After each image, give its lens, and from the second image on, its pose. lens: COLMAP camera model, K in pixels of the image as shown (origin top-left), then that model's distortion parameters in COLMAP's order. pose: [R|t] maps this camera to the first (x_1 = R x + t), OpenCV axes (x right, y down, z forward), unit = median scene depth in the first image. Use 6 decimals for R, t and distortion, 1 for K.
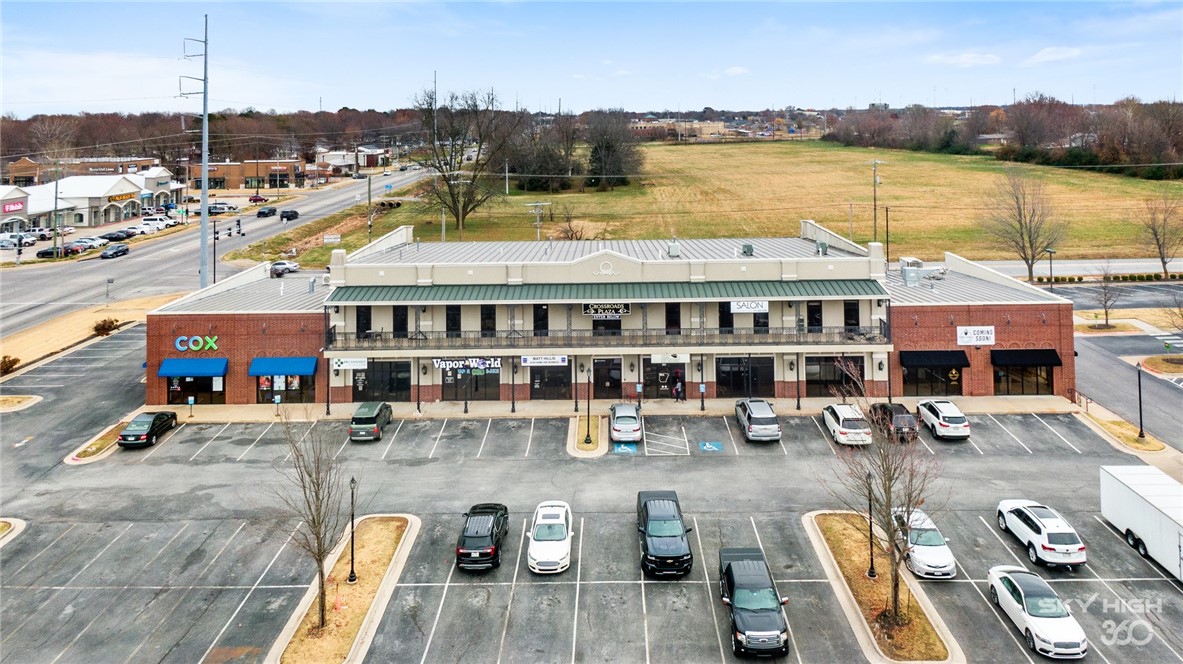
lens RADIAL K [[834.4, 0, 589.1], [0, 834.4, 327.0], [0, 0, 1]] dist [0.056248, -0.003541]
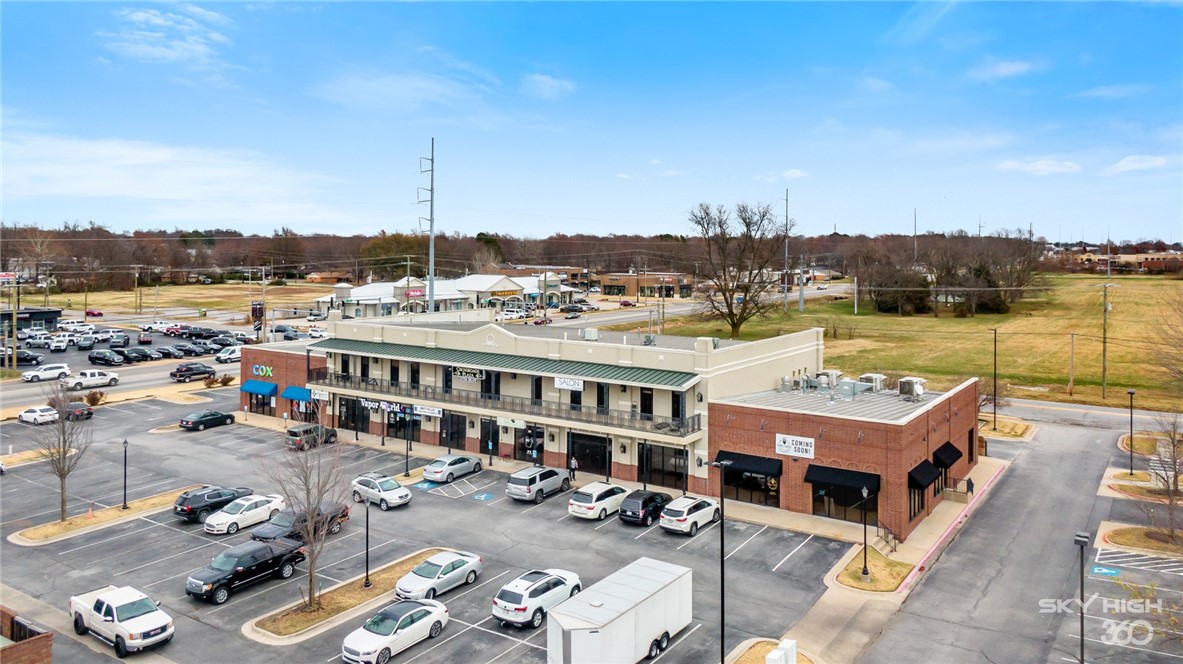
lens RADIAL K [[834.4, 0, 585.6], [0, 834.4, 331.1], [0, 0, 1]] dist [0.056248, -0.003541]
pose [[0.849848, 0.078409, -0.521163, 0.733332], [-0.149207, 0.984209, -0.095234, 0.008145], [0.505466, 0.158696, 0.848127, 0.068562]]
